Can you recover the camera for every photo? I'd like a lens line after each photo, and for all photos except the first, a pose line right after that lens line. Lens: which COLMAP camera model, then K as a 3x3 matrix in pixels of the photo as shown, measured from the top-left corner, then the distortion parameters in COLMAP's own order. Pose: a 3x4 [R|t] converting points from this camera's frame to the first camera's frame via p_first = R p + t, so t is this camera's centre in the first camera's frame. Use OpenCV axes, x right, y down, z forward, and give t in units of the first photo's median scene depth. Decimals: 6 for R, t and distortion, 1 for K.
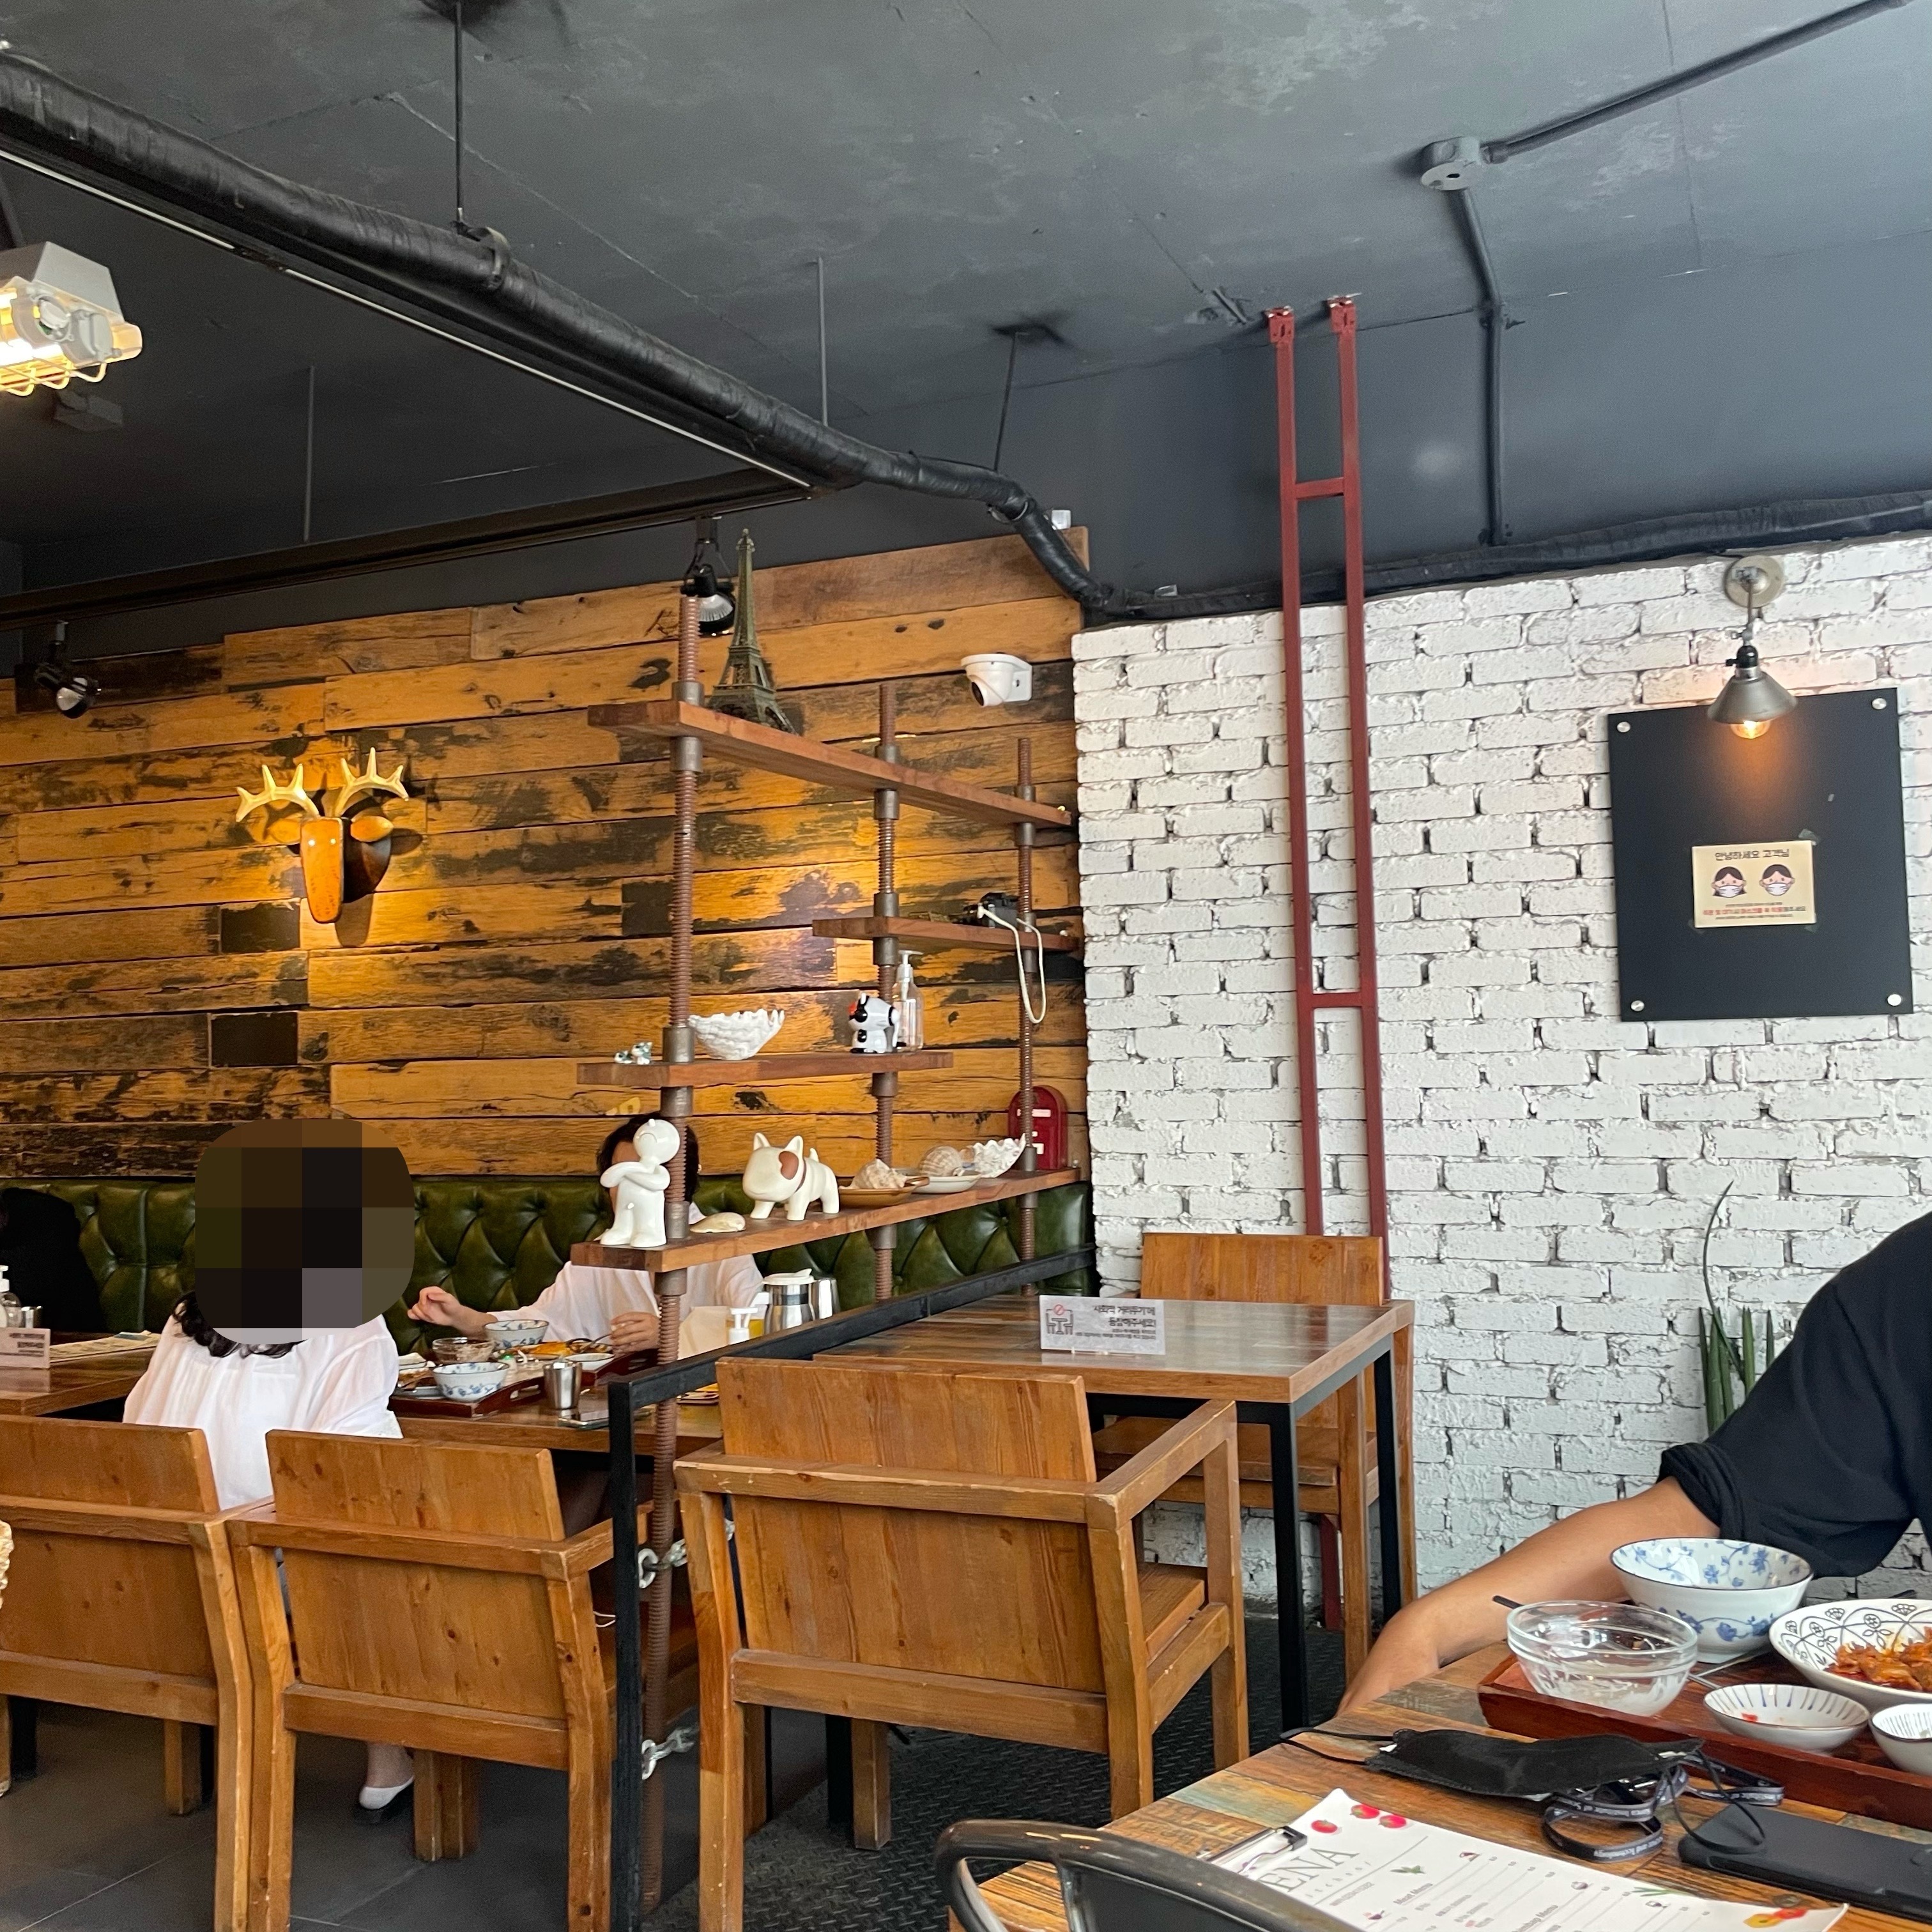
lens RADIAL K [[1889.6, 0, 965.2], [0, 1889.6, 966.1], [0, 0, 1]] dist [0.034385, 0.000000]
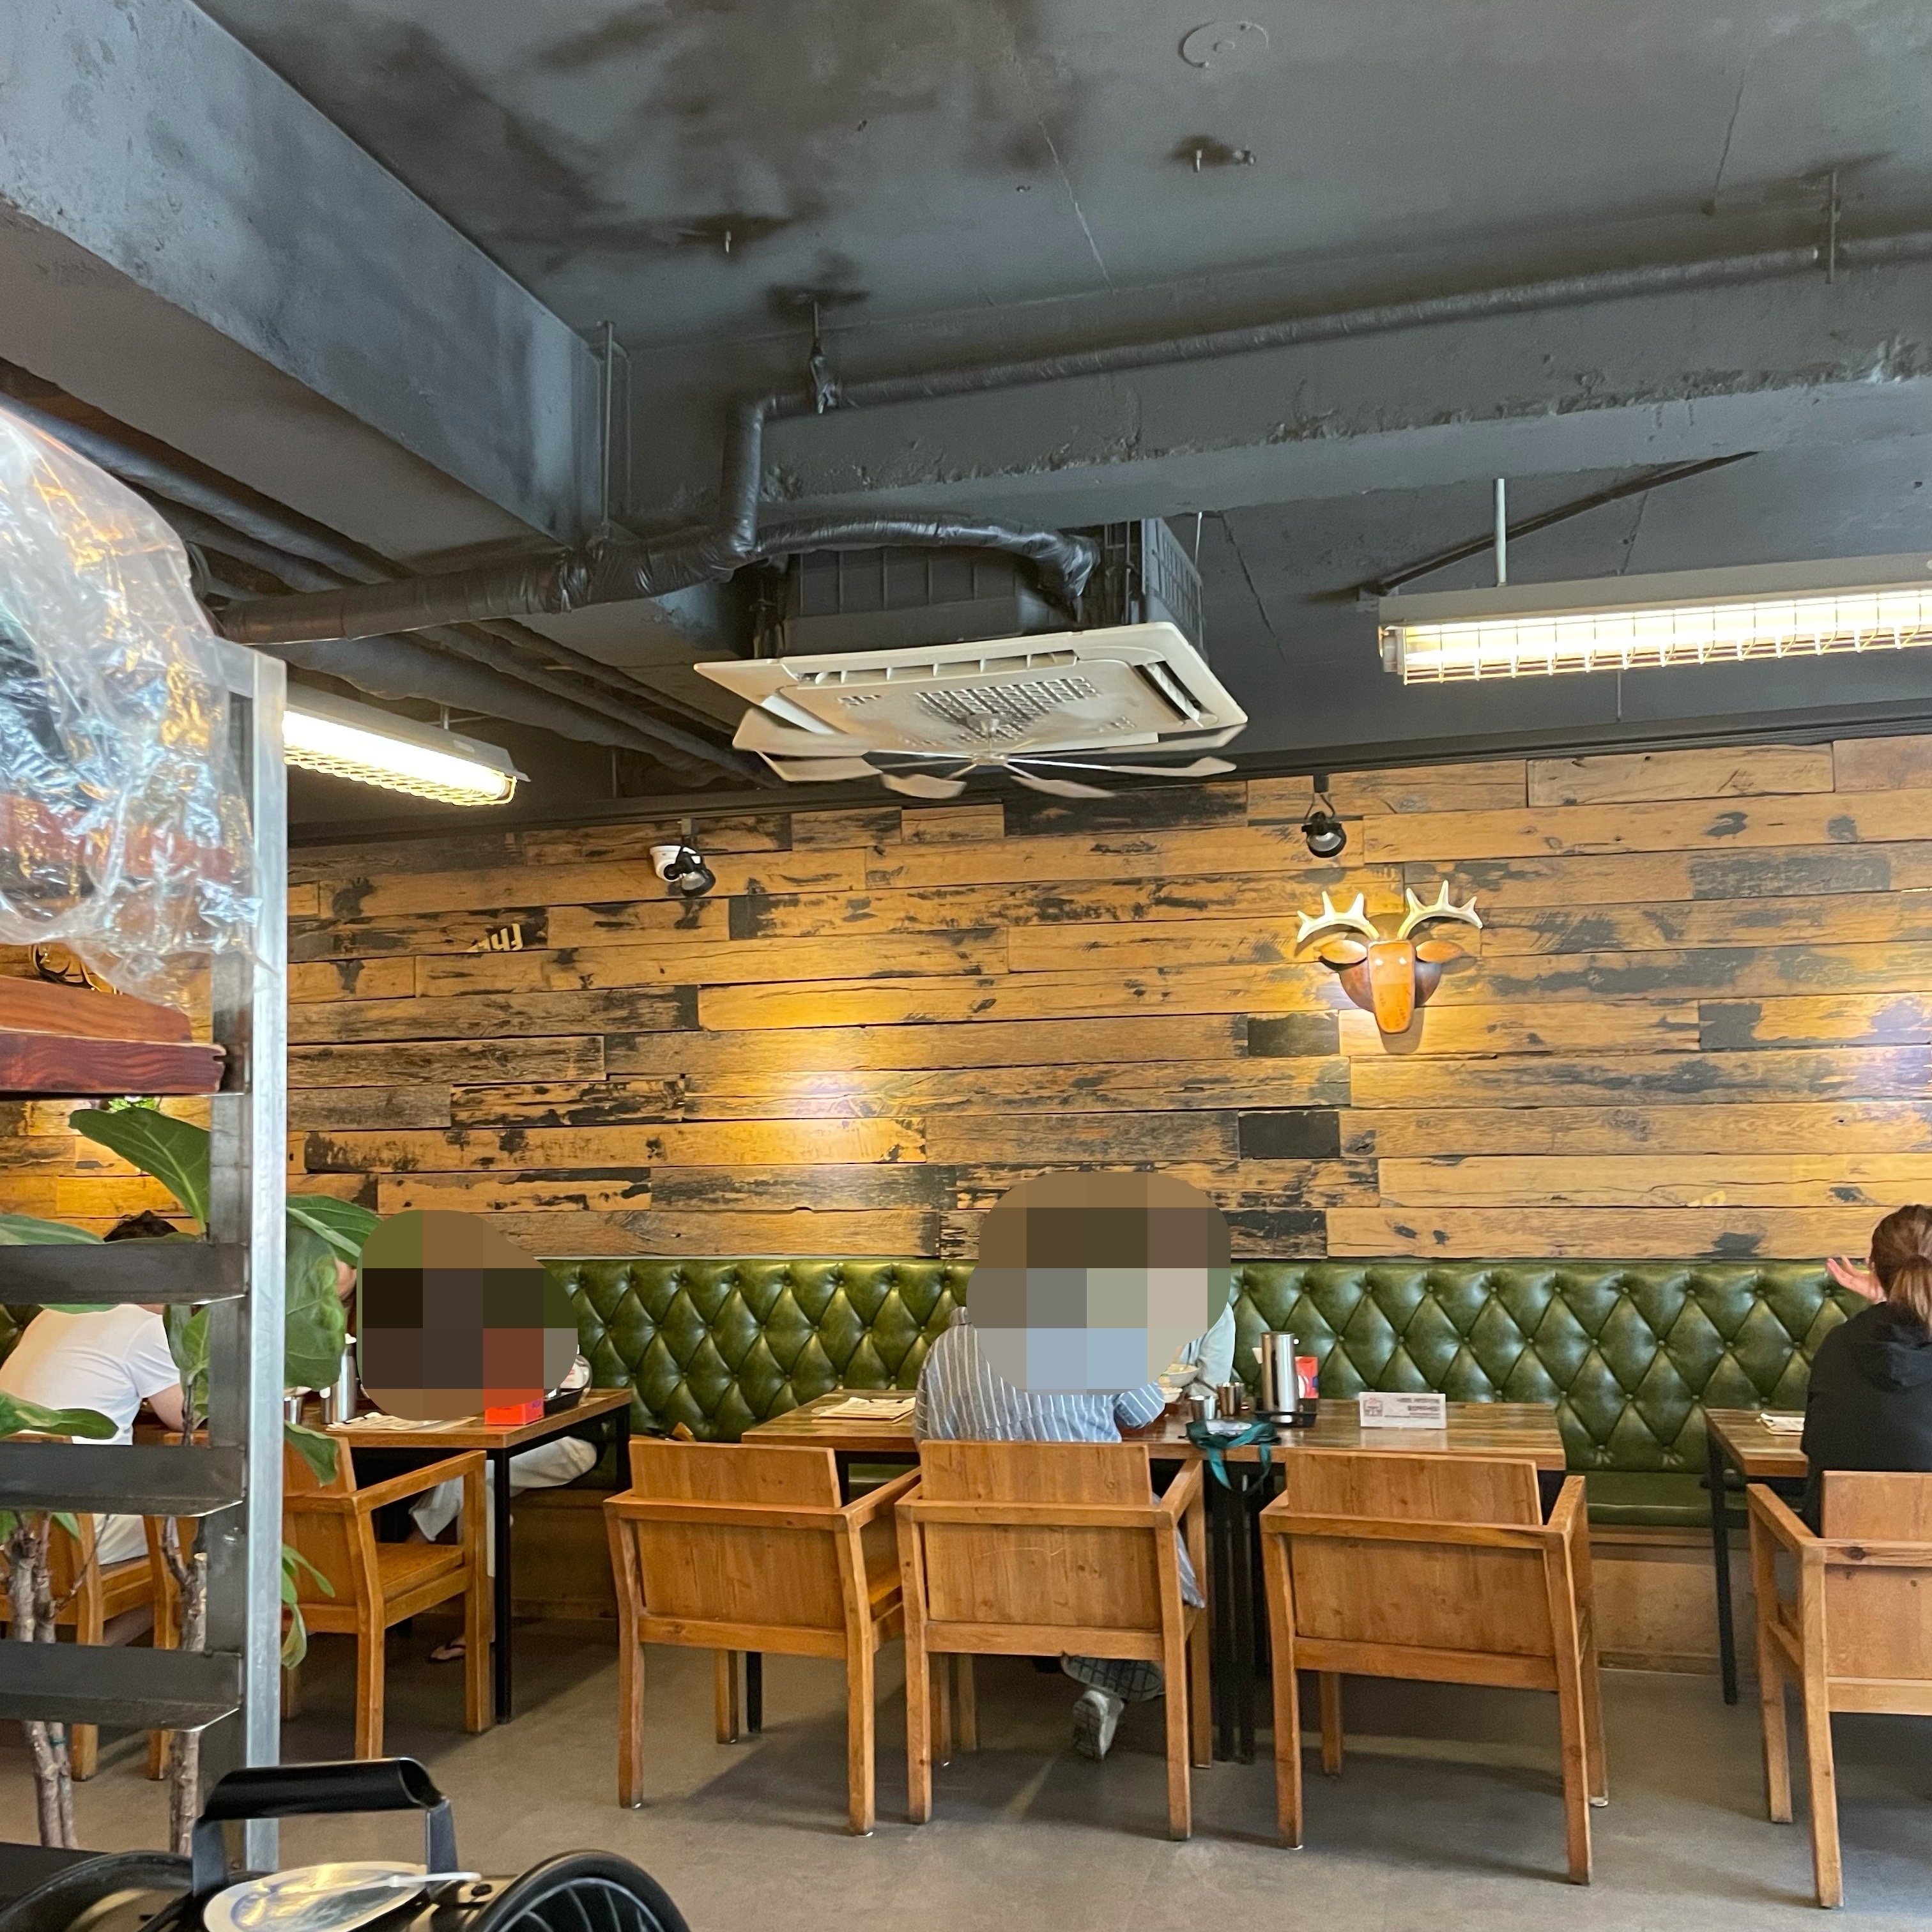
lens RADIAL K [[1889.6, 0, 965.7], [0, 1889.6, 961.1], [0, 0, 1]] dist [0.034385, 0.000000]
pose [[0.993373, 0.014121, 0.114067, -0.711661], [-0.009936, 0.999260, -0.037171, -0.021146], [-0.114507, 0.035791, 0.992777, -0.093905]]
